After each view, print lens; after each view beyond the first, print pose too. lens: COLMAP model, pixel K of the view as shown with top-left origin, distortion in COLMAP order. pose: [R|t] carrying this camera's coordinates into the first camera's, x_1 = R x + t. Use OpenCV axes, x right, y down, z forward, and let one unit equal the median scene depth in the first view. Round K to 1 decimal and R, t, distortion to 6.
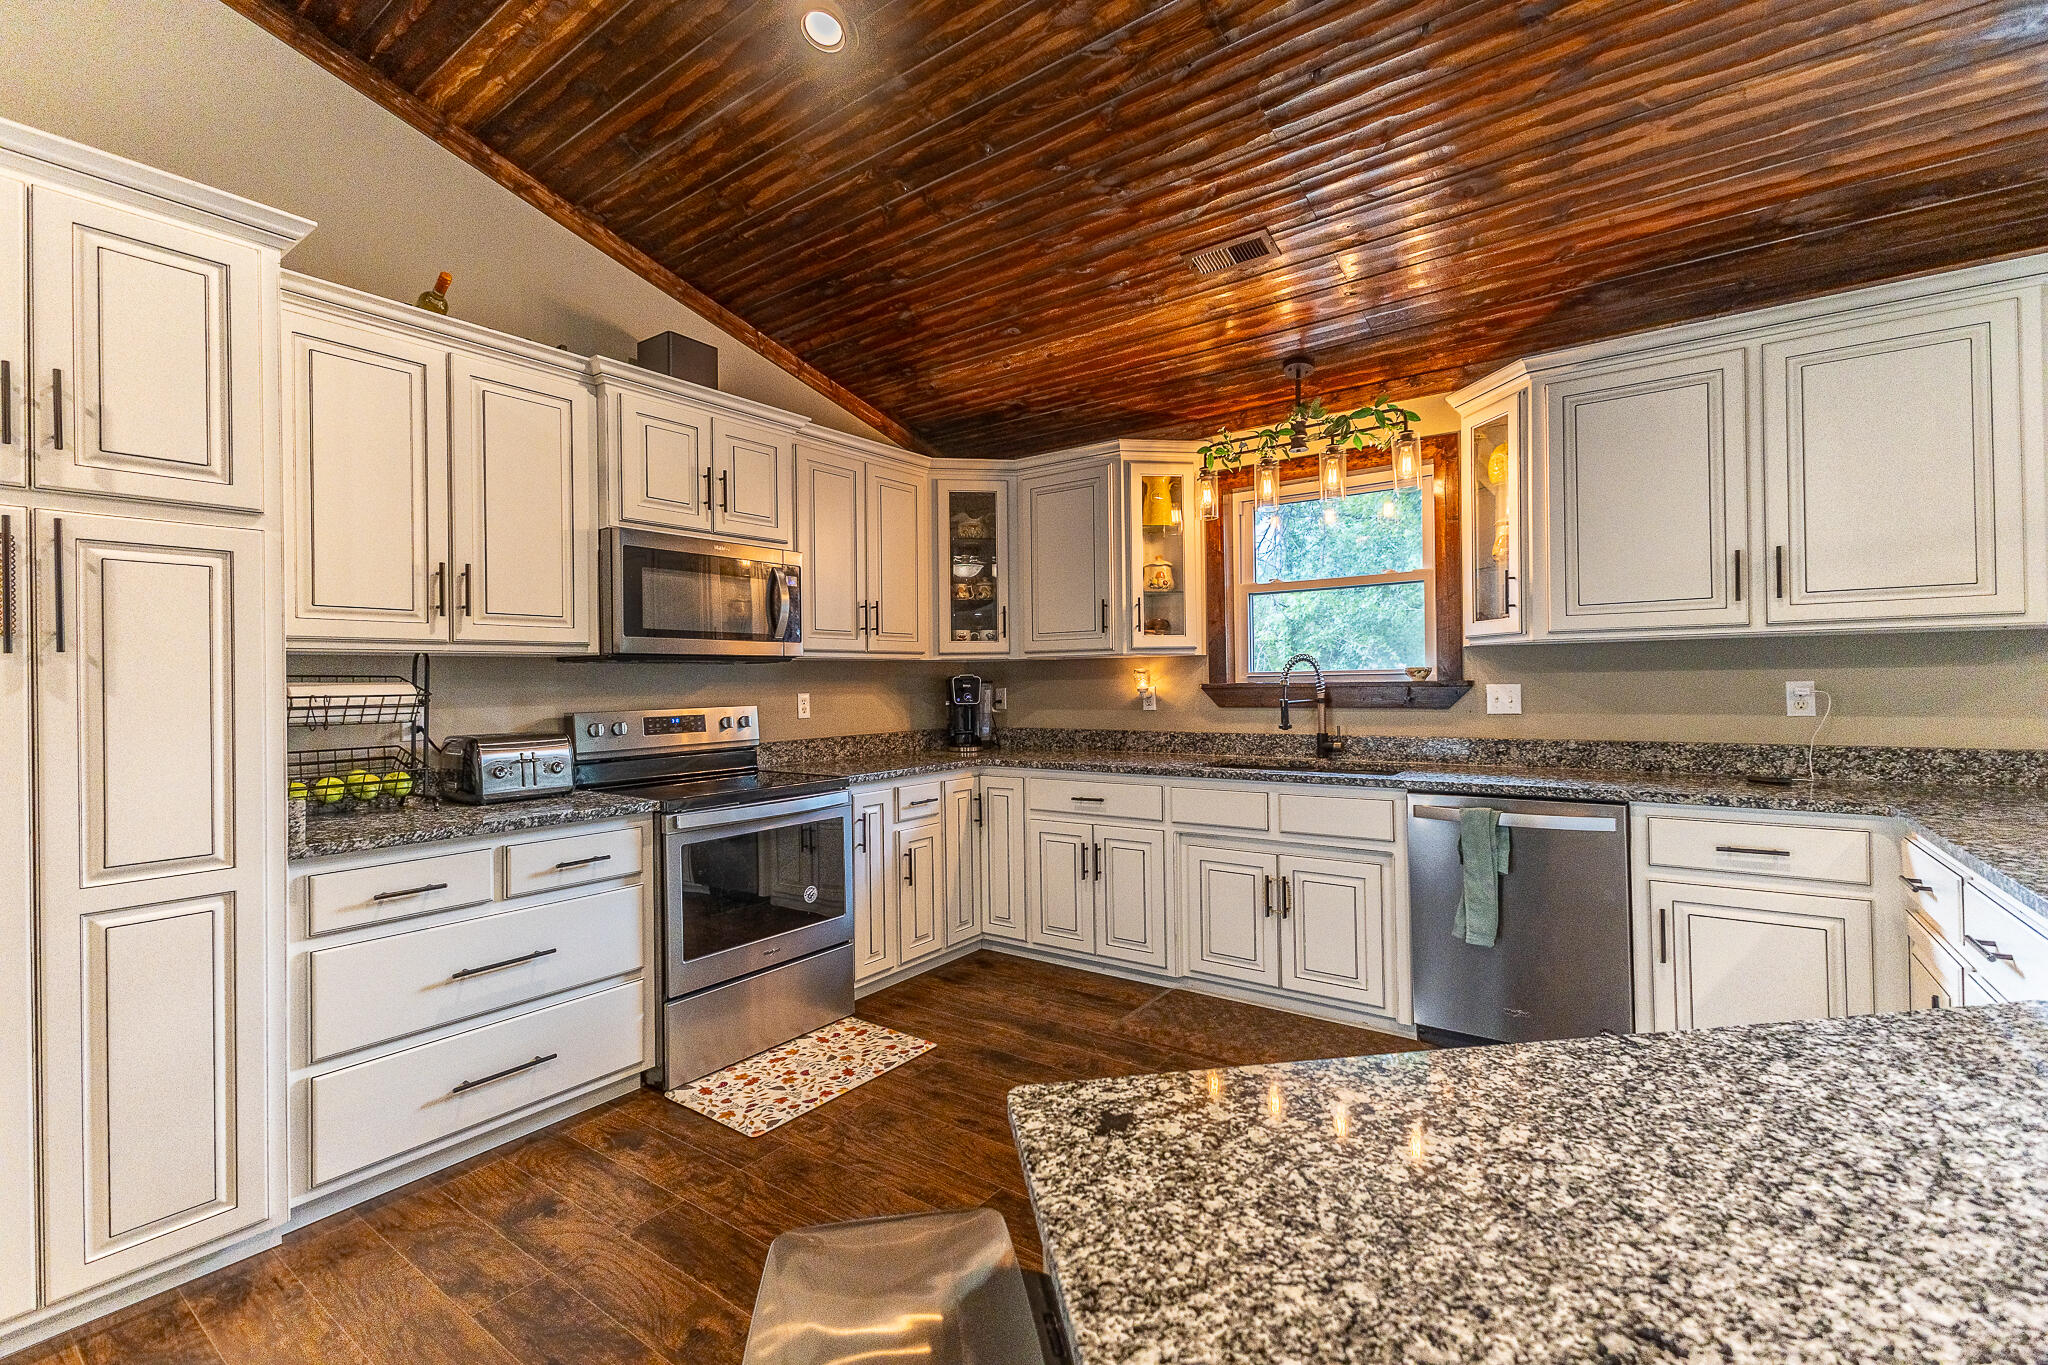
lens RADIAL K [[881.1, 0, 1027.8], [0, 881.1, 673.5], [0, 0, 1]] dist [0.002898, 0.000257]
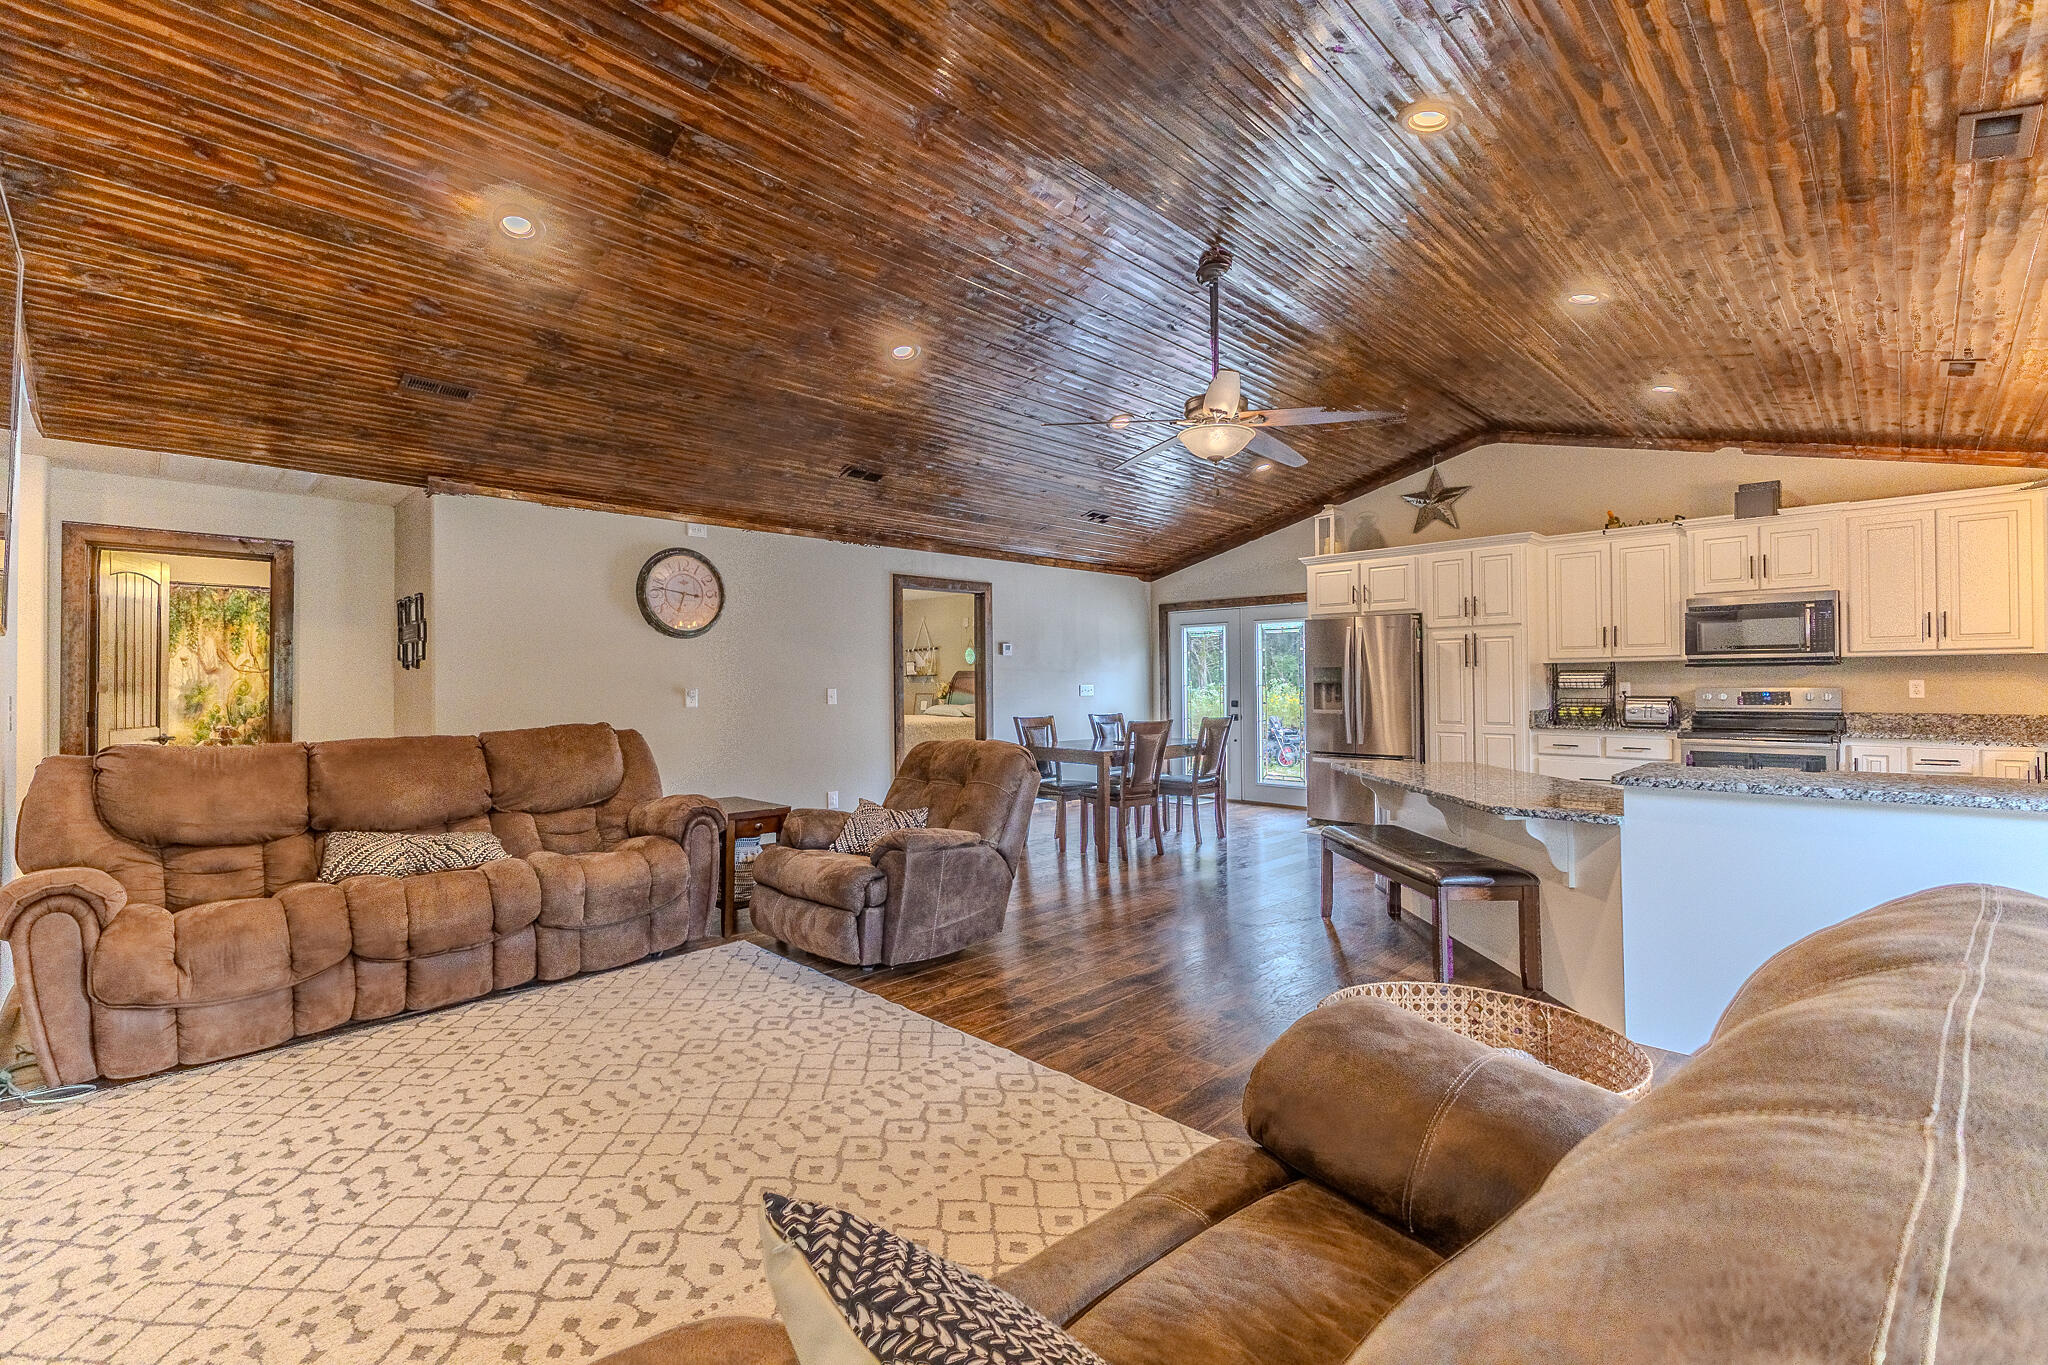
lens RADIAL K [[871.2, 0, 1029.8], [0, 871.2, 674.2], [0, 0, 1]] dist [0.006899, -0.000371]
pose [[-0.153790, 0.005212, -0.988090, 1.808131], [0.016878, 0.999854, 0.002647, -0.019337], [0.987959, -0.016270, -0.153855, -0.224526]]
